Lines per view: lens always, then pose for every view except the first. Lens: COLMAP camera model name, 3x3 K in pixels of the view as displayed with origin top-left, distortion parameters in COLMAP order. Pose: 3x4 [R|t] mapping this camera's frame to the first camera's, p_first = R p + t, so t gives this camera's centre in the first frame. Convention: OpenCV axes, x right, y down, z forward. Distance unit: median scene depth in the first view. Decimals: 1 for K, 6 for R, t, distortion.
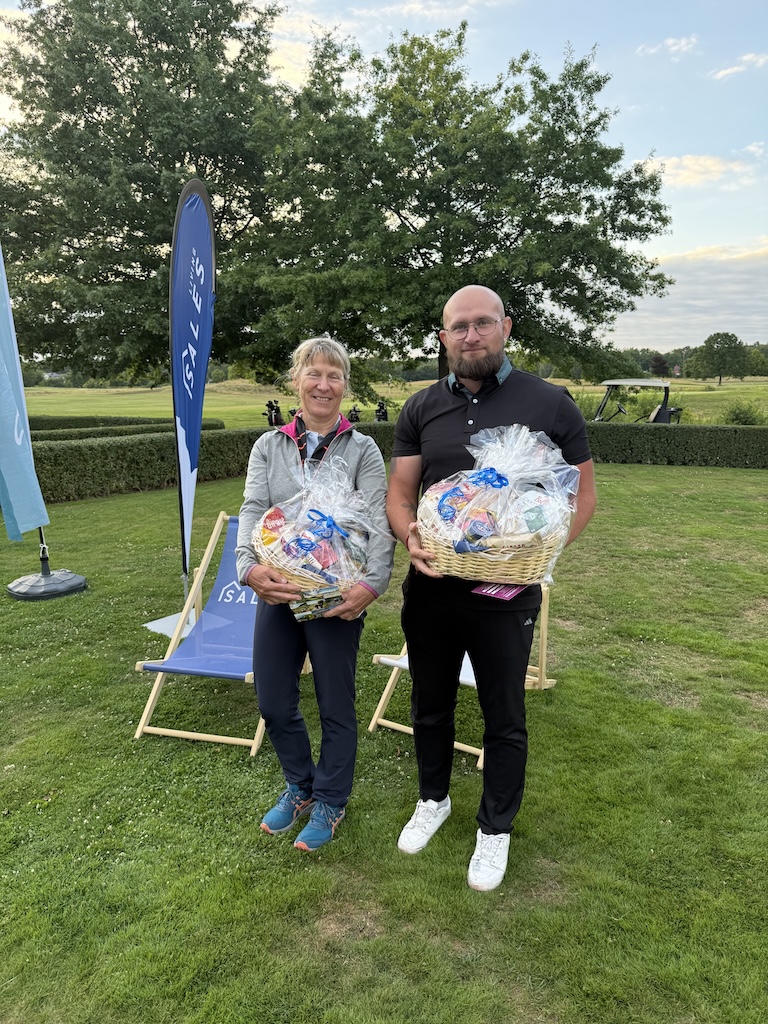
lens RADIAL K [[718.8, 0, 384.0], [0, 718.8, 512.0], [0, 0, 1]] dist [0.087150, -0.151639]
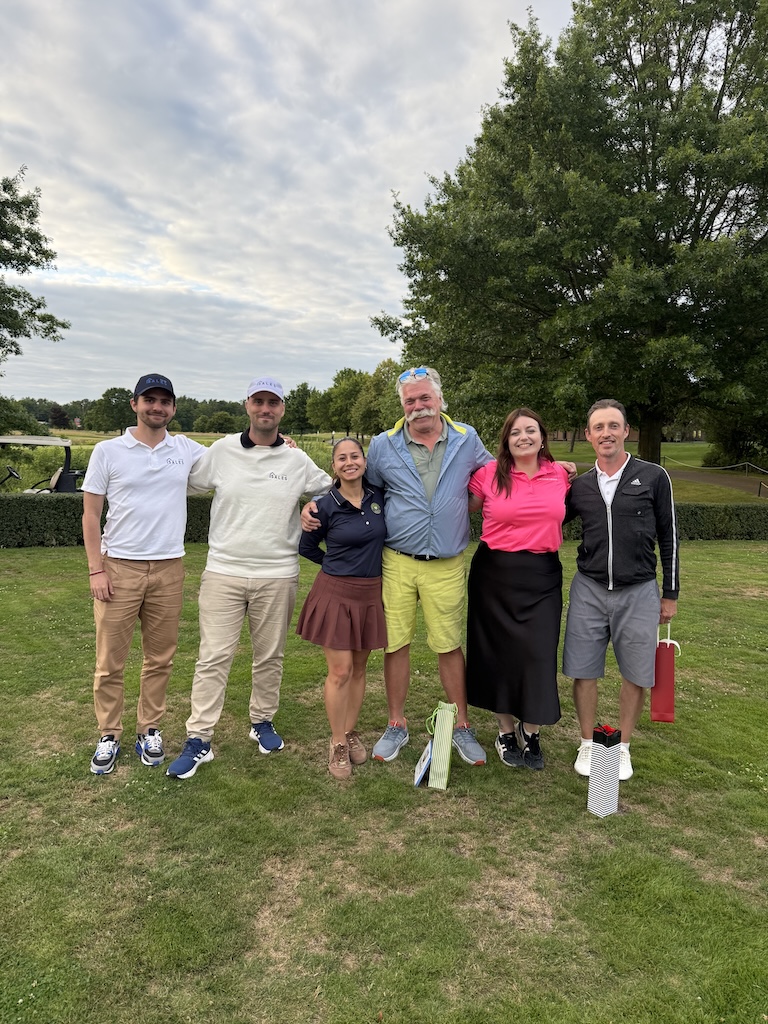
lens RADIAL K [[721.7, 0, 384.0], [0, 721.7, 512.0], [0, 0, 1]] dist [0.044956, -0.061778]
pose [[0.715395, -0.057569, 0.696345, 0.049470], [0.105706, 0.994046, -0.026417, -0.028170], [-0.690679, 0.092507, 0.717221, 0.122873]]
